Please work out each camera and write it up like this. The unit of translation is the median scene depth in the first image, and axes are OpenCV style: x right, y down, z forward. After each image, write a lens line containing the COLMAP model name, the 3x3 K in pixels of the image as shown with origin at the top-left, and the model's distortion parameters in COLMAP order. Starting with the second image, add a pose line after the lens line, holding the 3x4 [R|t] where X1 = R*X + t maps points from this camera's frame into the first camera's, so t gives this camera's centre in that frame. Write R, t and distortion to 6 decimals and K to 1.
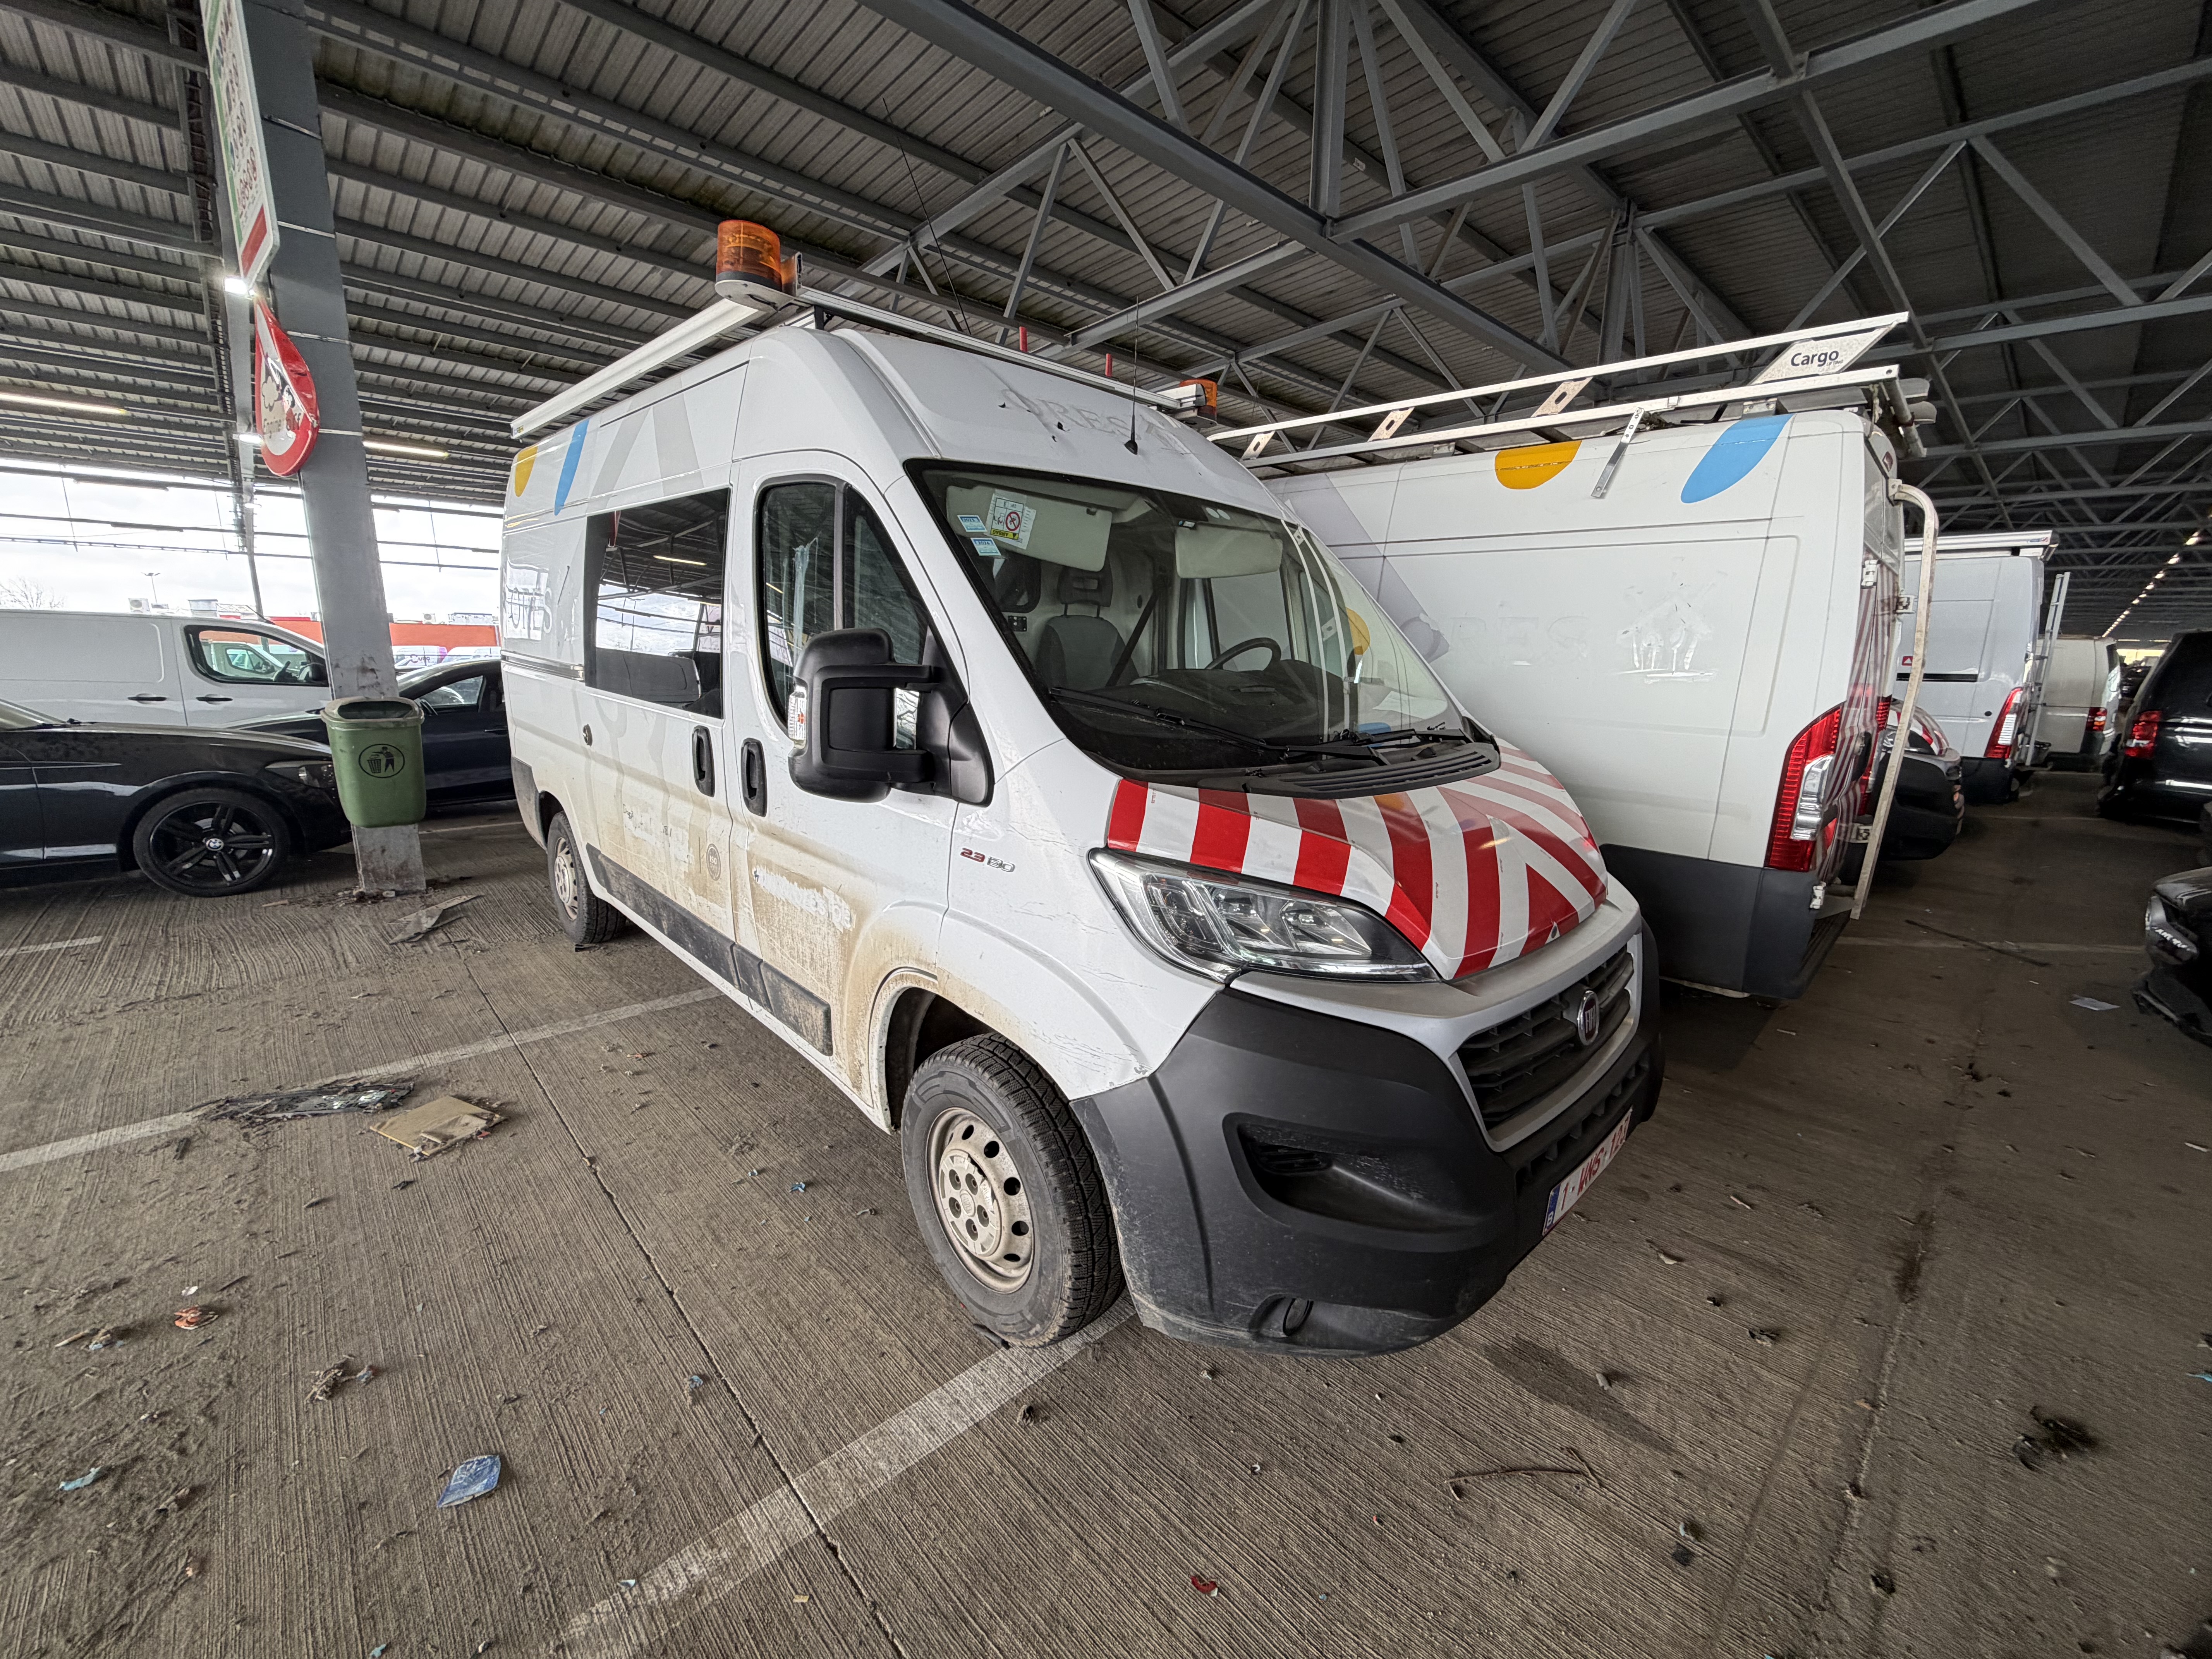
lens RADIAL K [[894.2, 0, 1106.0], [0, 894.2, 829.5], [0, 0, 1]] dist [0.000918, -0.000043]
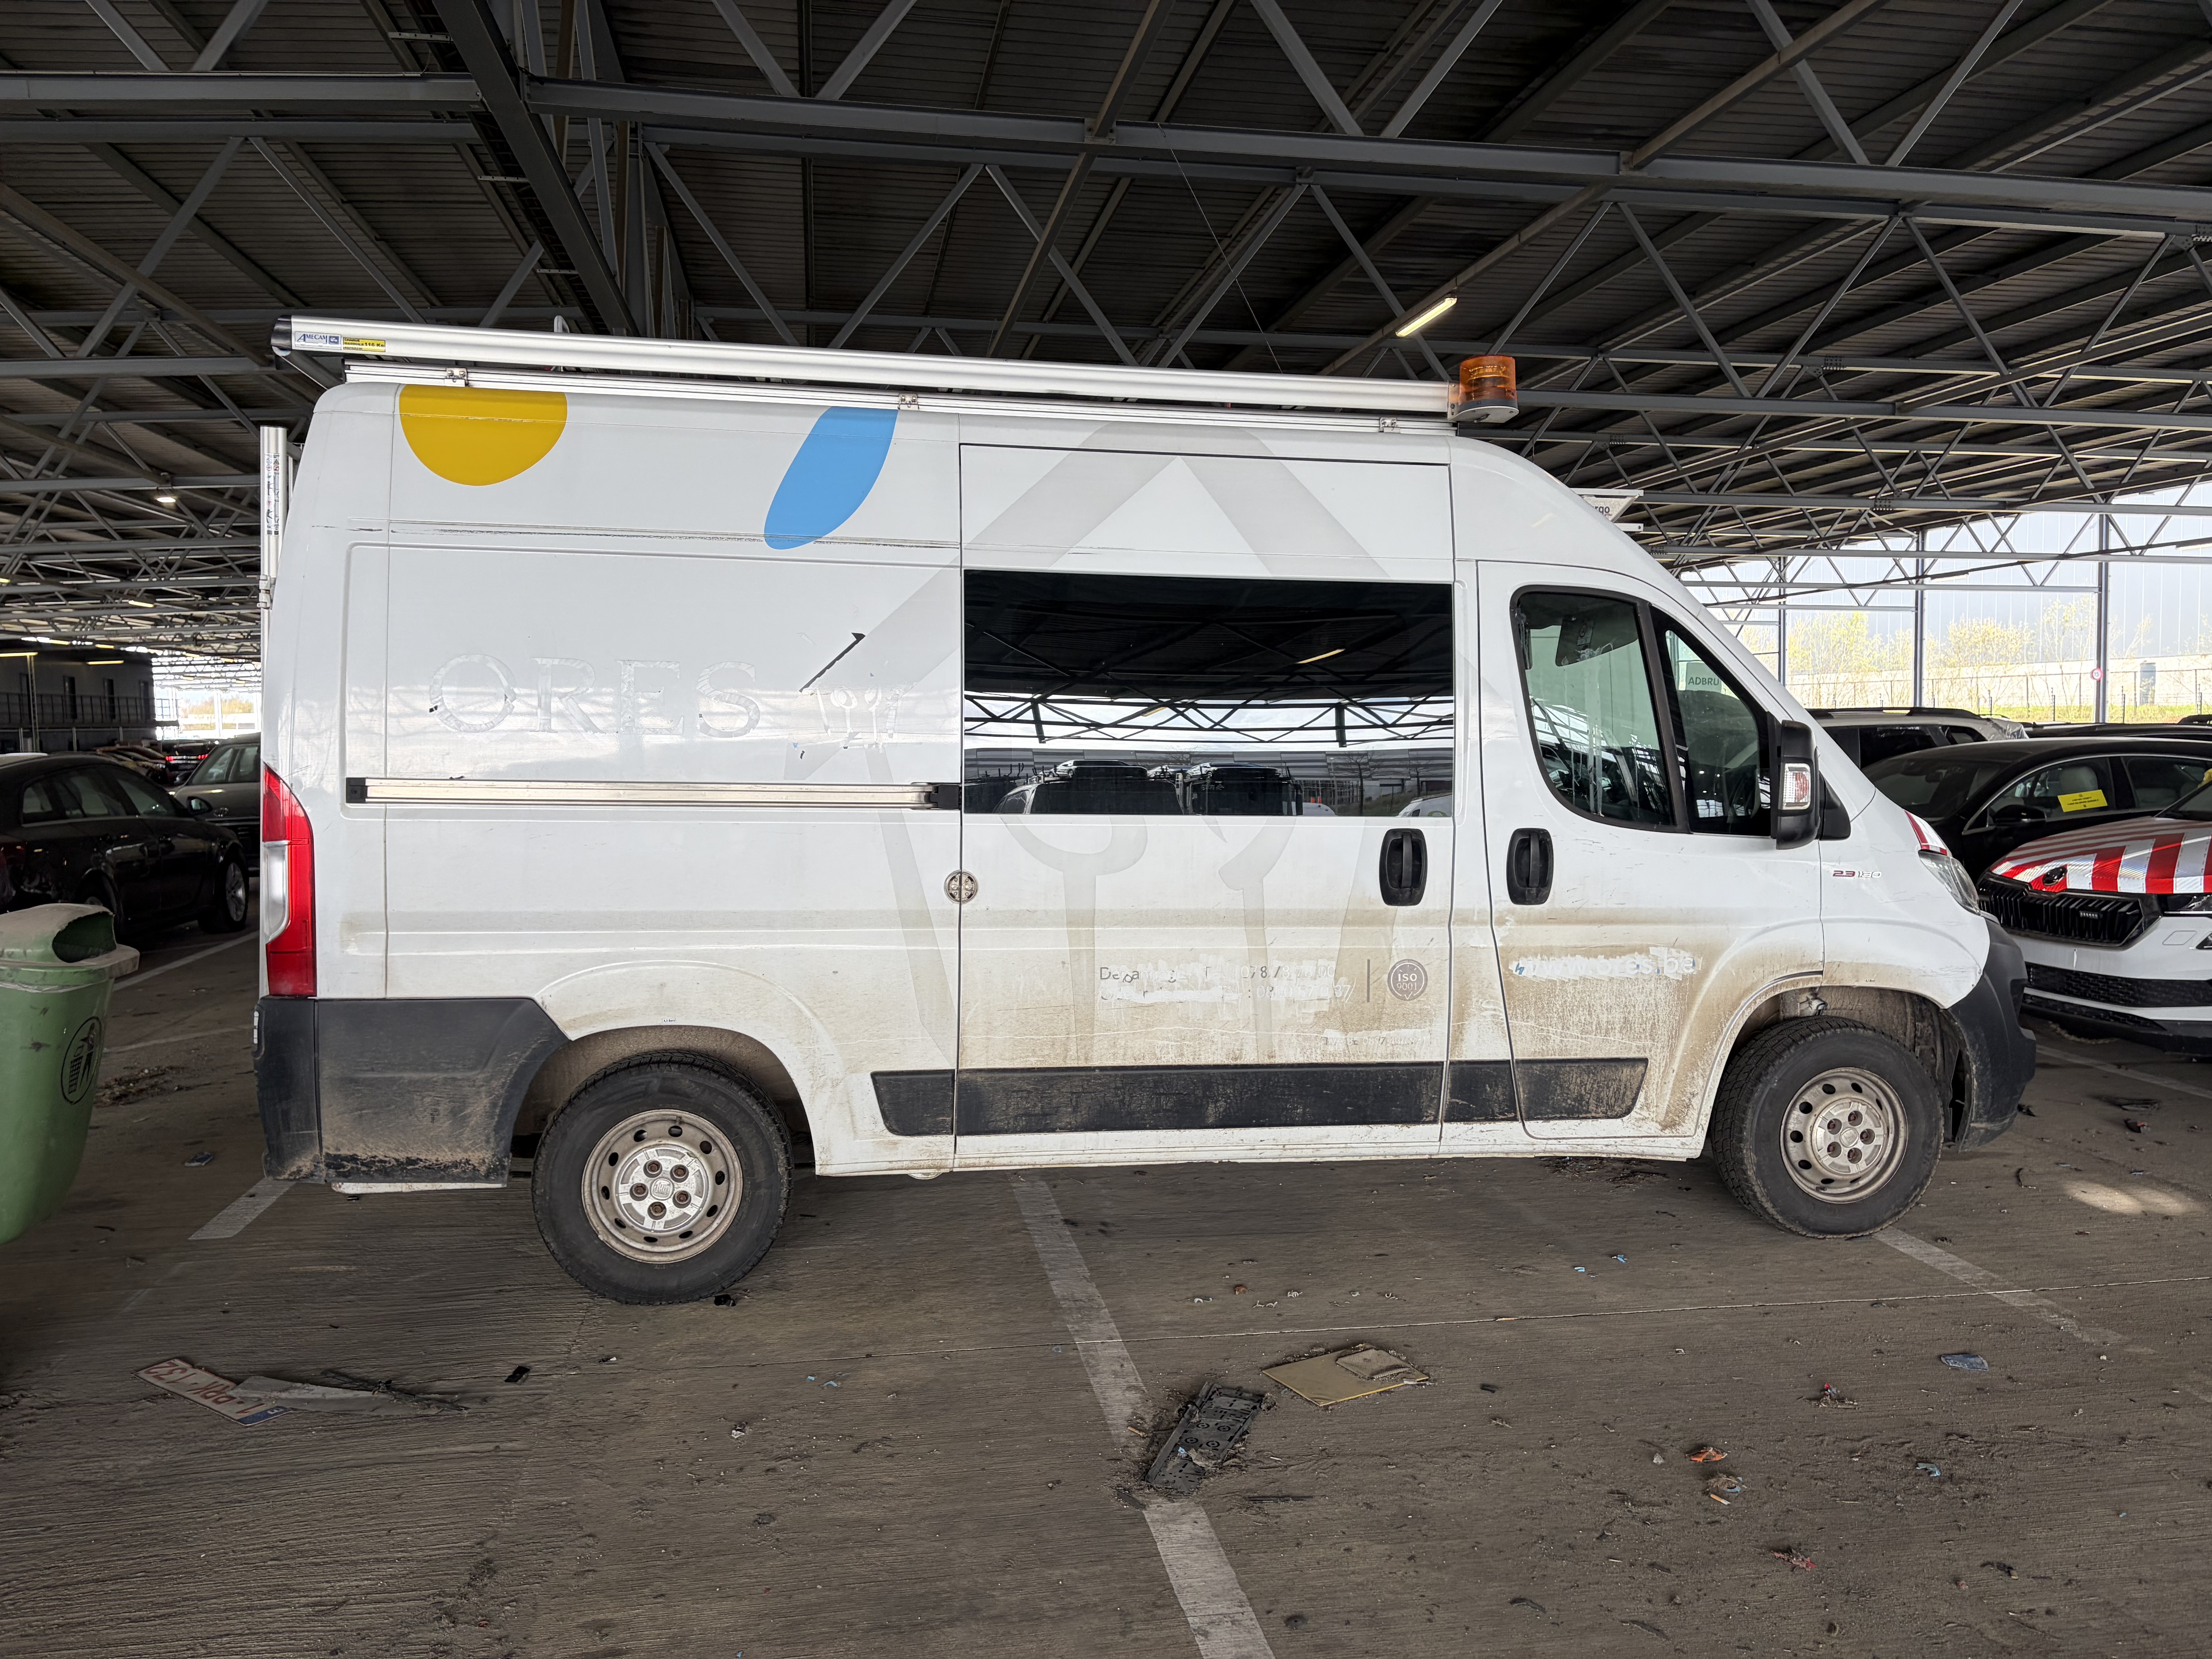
lens RADIAL K [[1684.4, 0, 1102.6], [0, 1684.4, 809.5], [0, 0, 1]] dist [0.055174, -0.063424]
pose [[0.556429, -0.075755, 0.827434, -2.022732], [0.184962, 0.982141, -0.034464, -0.131289], [-0.810047, 0.172220, 0.560504, 0.278039]]
